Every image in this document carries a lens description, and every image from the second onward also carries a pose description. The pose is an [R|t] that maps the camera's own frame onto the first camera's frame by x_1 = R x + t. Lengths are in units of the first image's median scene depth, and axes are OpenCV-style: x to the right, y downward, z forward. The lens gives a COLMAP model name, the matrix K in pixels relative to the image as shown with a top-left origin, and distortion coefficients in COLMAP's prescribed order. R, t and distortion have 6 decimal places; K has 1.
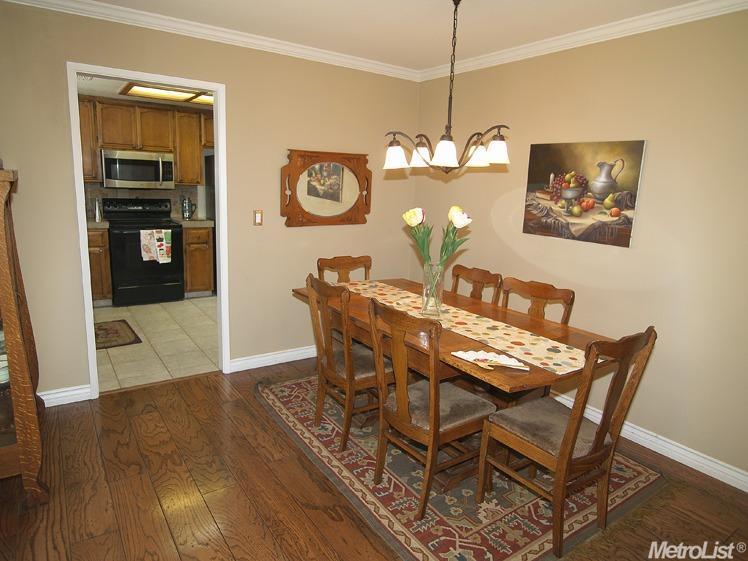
lens RADIAL K [[475.9, 0, 369.7], [0, 475.9, 278.9], [0, 0, 1]] dist [-0.021047, -0.002400]
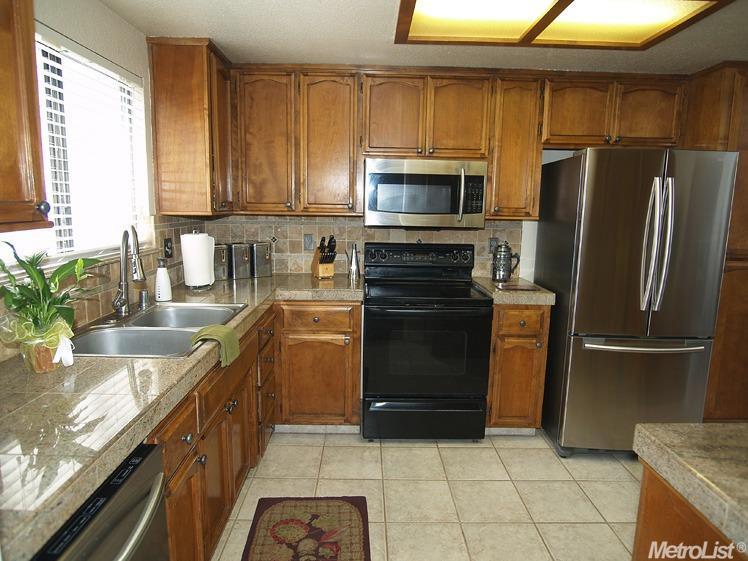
lens RADIAL K [[475.9, 0, 369.7], [0, 475.9, 278.9], [0, 0, 1]] dist [-0.021047, -0.002400]
pose [[0.828320, 0.056170, -0.557432, -0.225541], [-0.094539, 0.994707, -0.040248, -0.102557], [0.552221, 0.086037, 0.829247, 0.511398]]
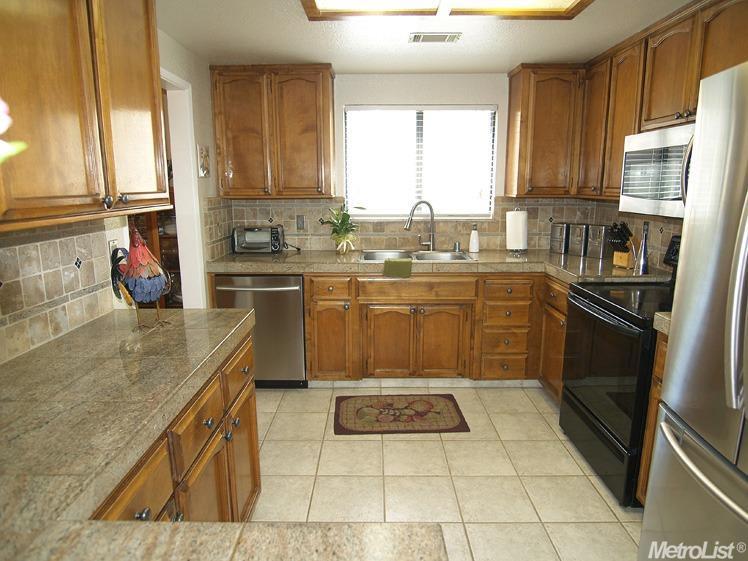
lens RADIAL K [[475.9, 0, 369.7], [0, 475.9, 278.9], [0, 0, 1]] dist [-0.021047, -0.002400]
pose [[-0.577936, 0.116595, -0.807710, 0.006245], [-0.182347, 0.946268, 0.267070, -0.199705], [0.795449, 0.301633, -0.525621, 1.014928]]
